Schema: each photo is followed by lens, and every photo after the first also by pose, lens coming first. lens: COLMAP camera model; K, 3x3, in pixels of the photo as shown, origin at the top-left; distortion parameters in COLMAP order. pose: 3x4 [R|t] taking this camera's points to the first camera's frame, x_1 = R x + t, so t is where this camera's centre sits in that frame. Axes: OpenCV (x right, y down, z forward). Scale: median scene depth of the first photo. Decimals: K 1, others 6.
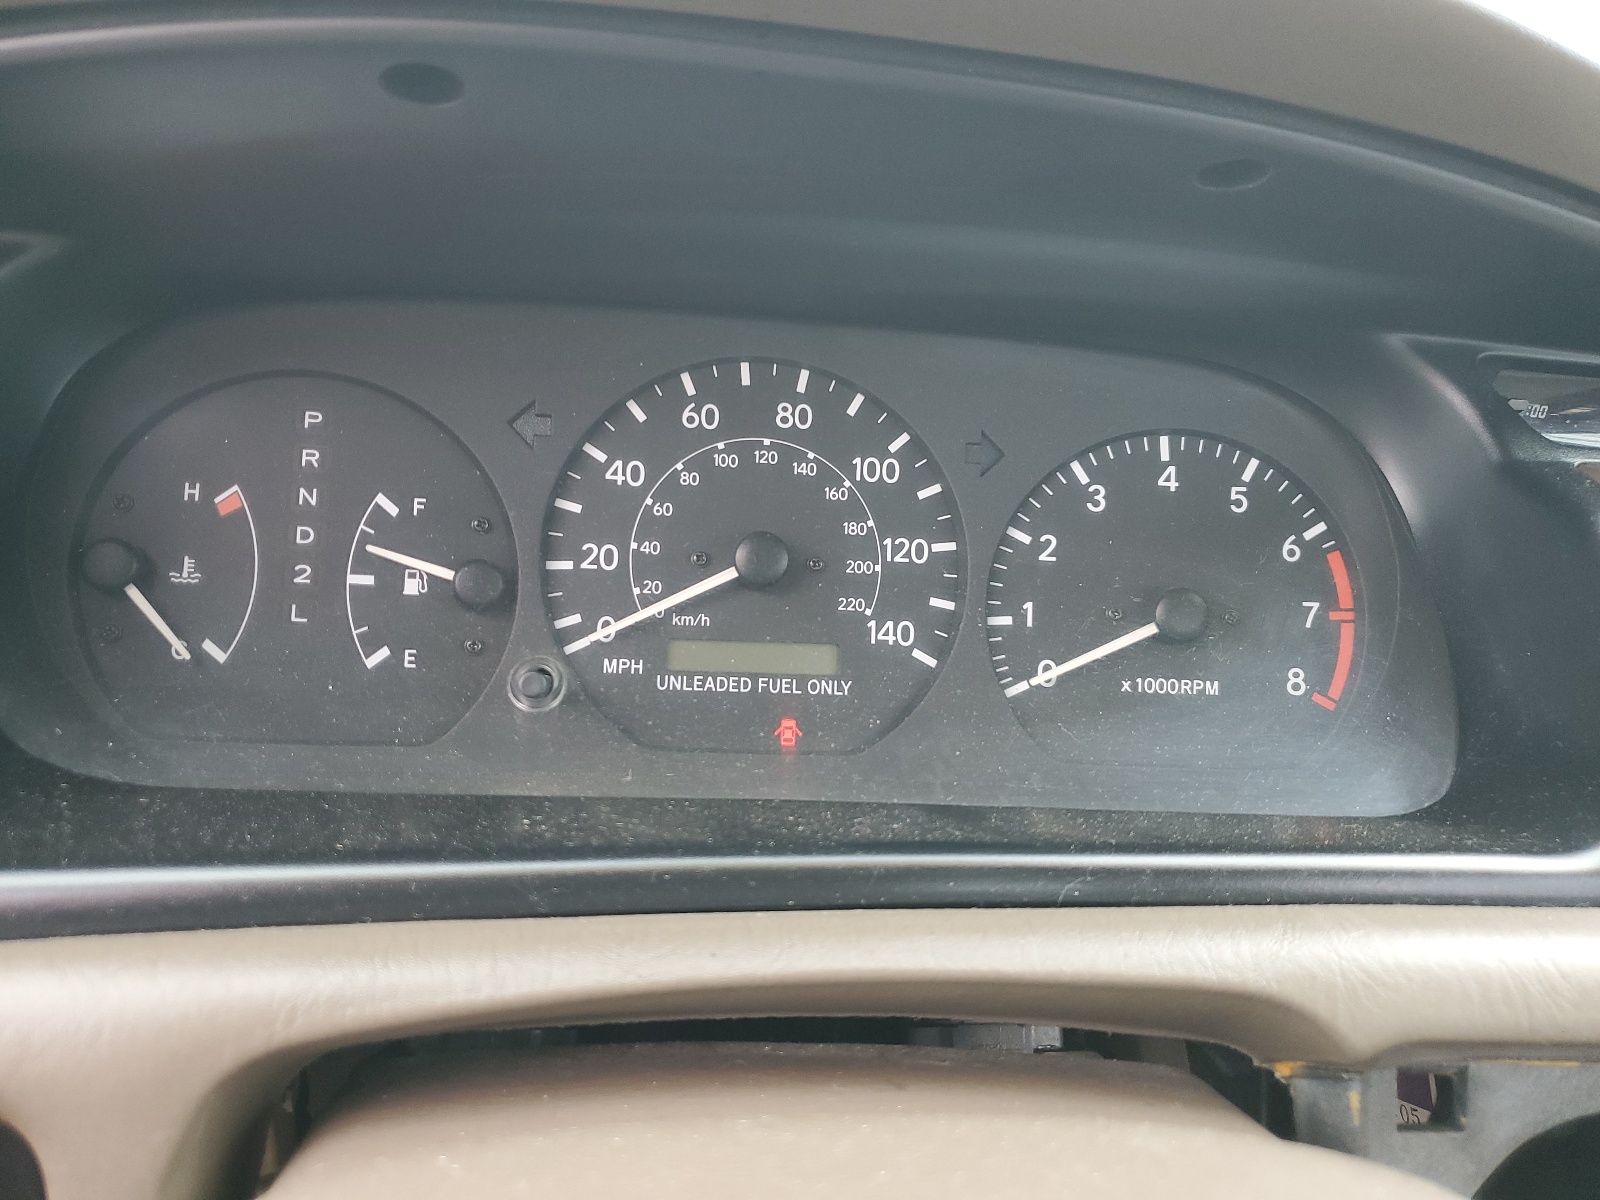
lens RADIAL K [[1213.8, 0, 800.0], [0, 1213.8, 600.0], [0, 0, 1]] dist [-0.041646, -0.002761]
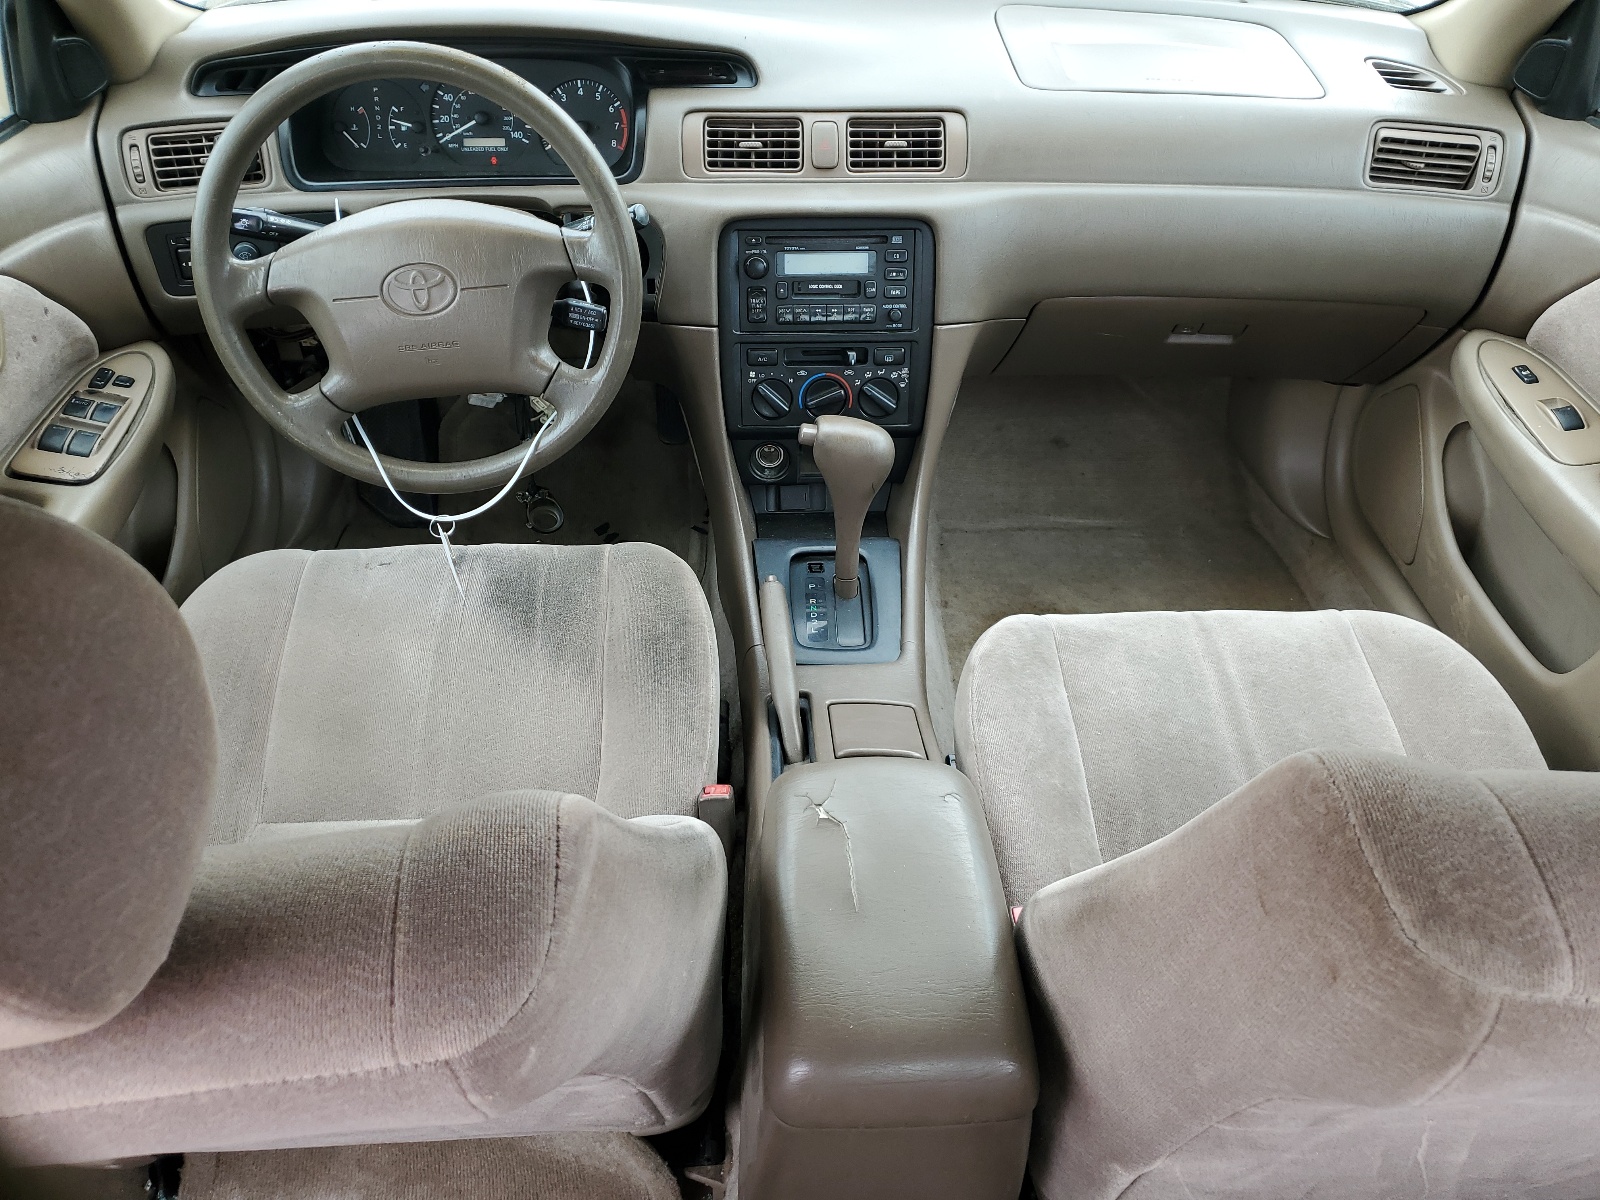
lens RADIAL K [[1213.8, 0, 800.0], [0, 1213.8, 600.0], [0, 0, 1]] dist [-0.041646, -0.002761]
pose [[0.993165, 0.013734, -0.115905, 1.603230], [0.033925, 0.916209, 0.399262, -0.130199], [0.111676, -0.400466, 0.909481, -3.416058]]
